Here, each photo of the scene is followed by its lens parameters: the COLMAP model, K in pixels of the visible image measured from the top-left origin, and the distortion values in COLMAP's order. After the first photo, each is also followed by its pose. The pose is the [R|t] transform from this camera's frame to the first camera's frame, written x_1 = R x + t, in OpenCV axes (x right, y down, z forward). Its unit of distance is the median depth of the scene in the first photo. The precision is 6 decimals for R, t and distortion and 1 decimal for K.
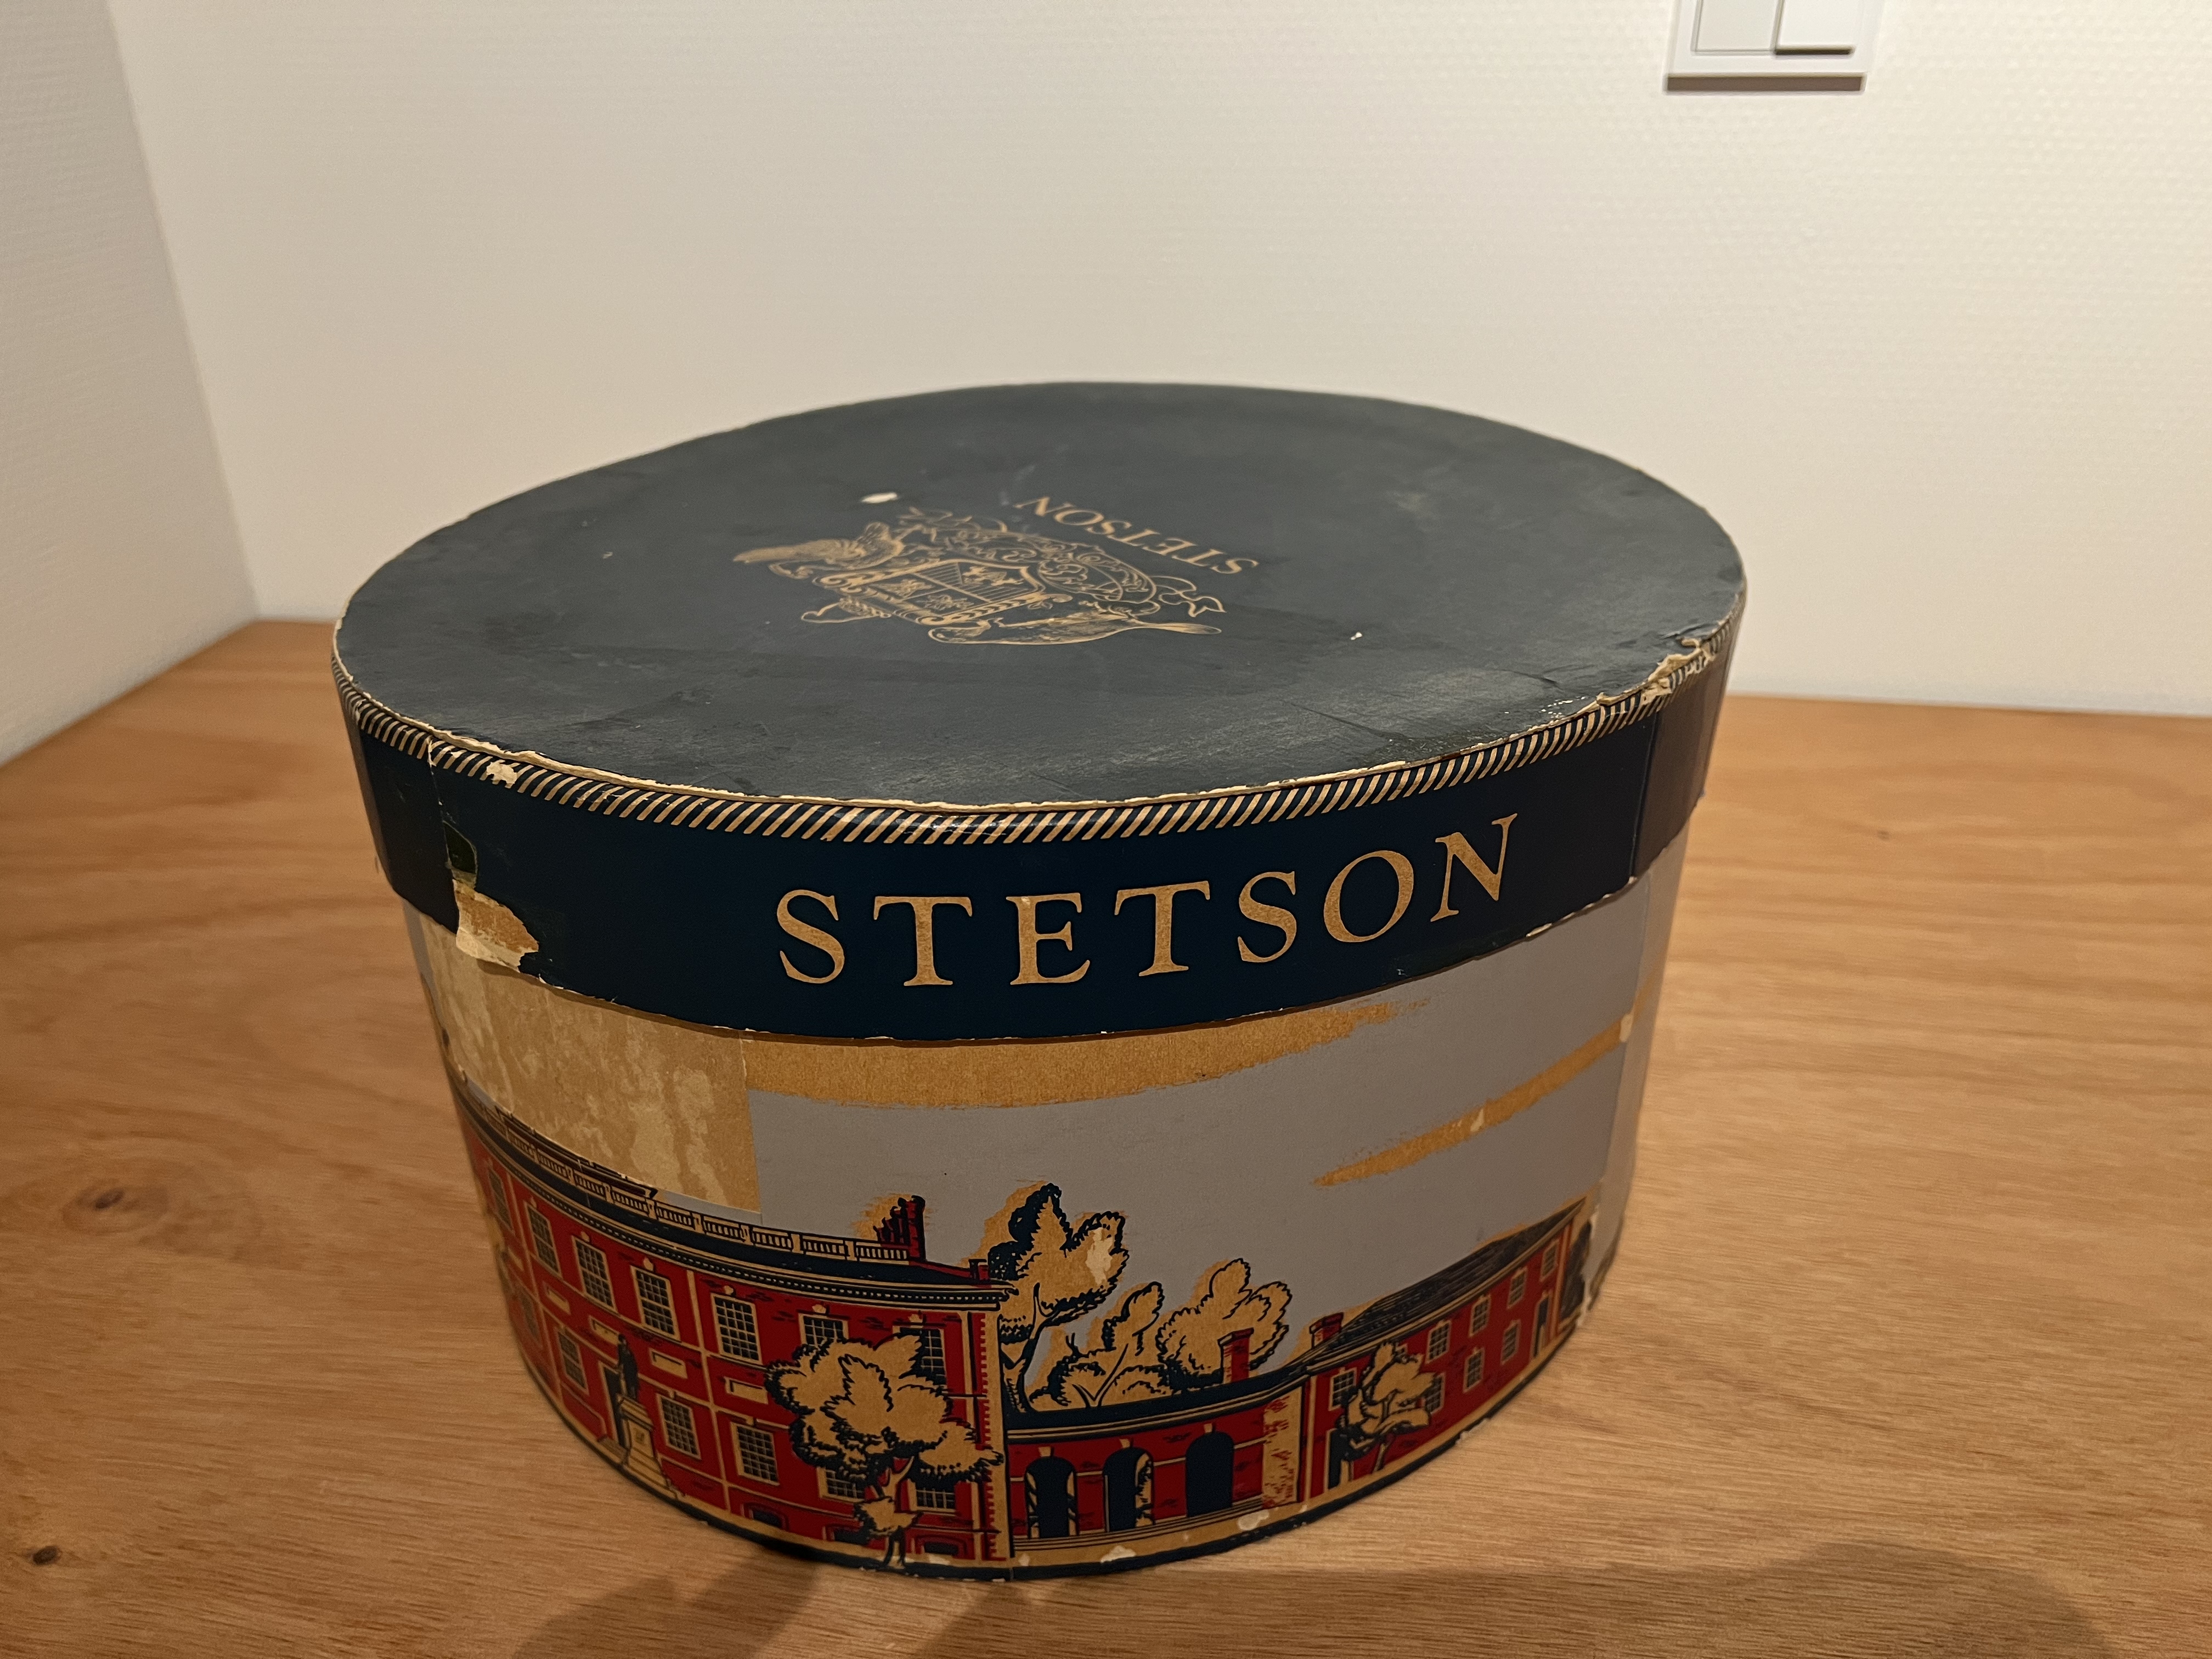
lens RADIAL K [[1688.3, 0, 1097.9], [0, 1688.3, 820.5], [0, 0, 1]] dist [0.028915, -0.043147]
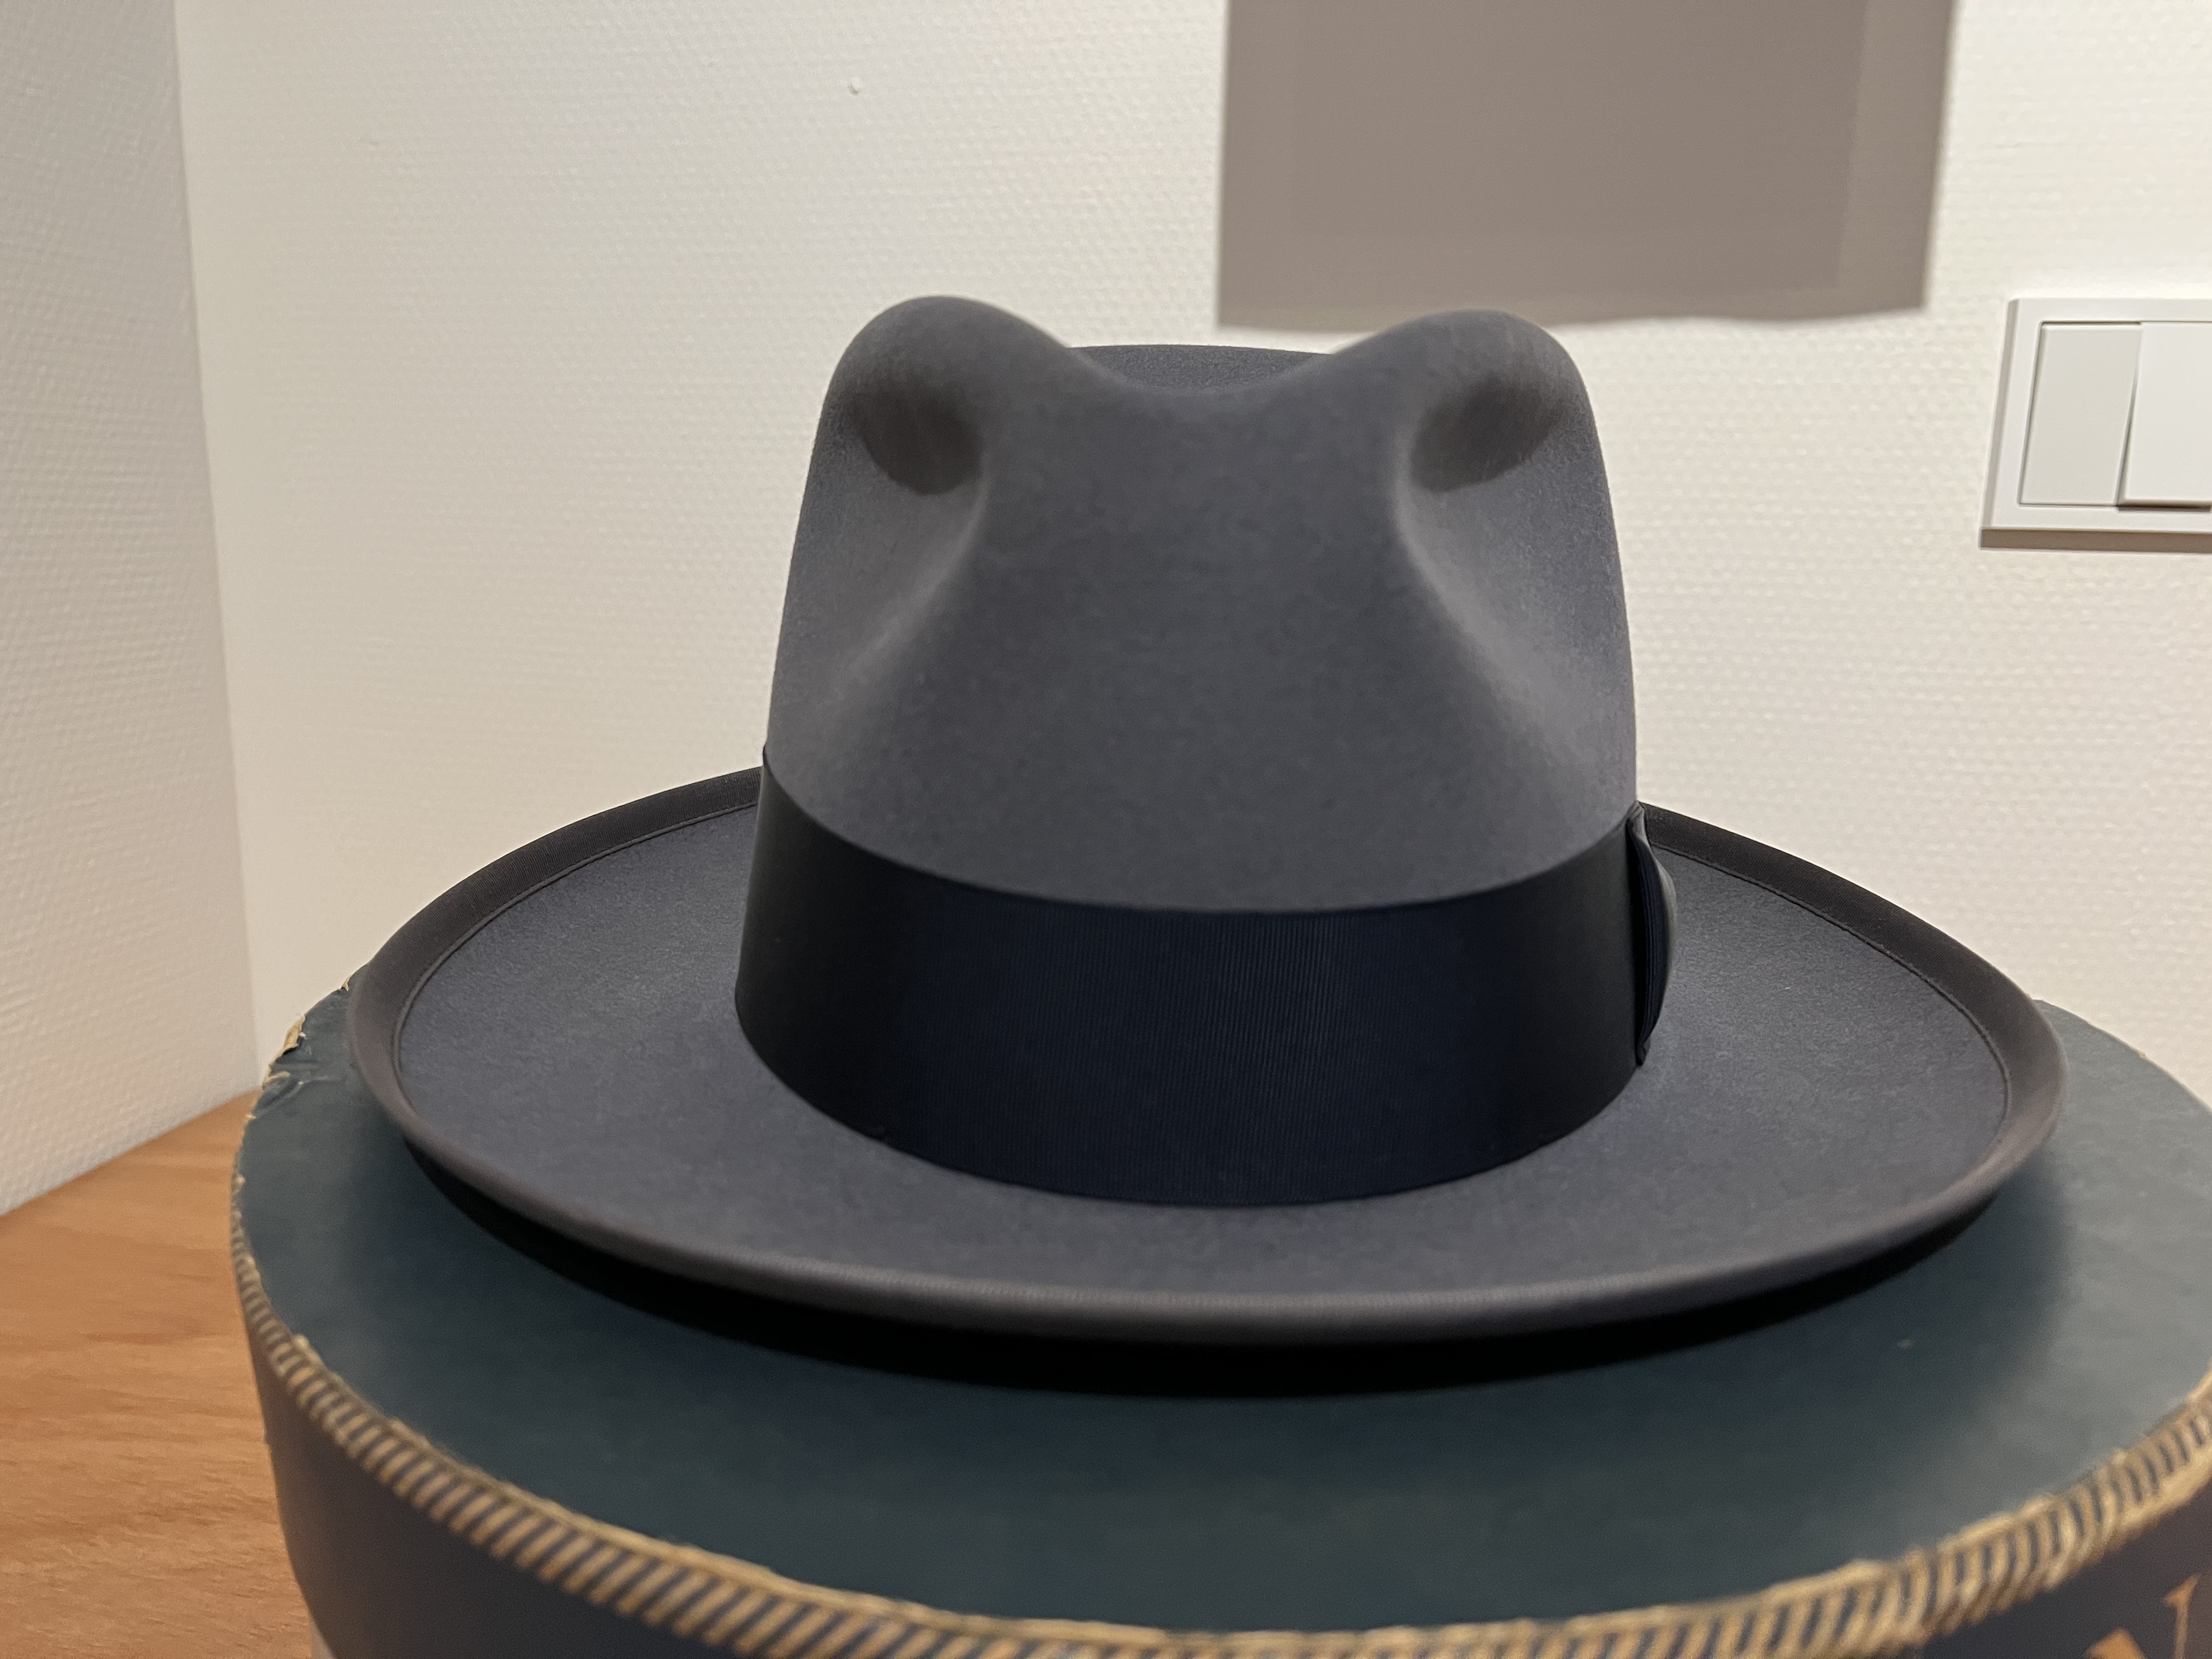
lens RADIAL K [[1688.3, 0, 1101.8], [0, 1688.3, 813.1], [0, 0, 1]] dist [0.028915, -0.043147]
pose [[0.999272, 0.036190, -0.012070, -0.128300], [-0.038126, 0.958535, -0.282412, -0.054071], [0.001349, 0.282666, 0.959217, 0.285328]]
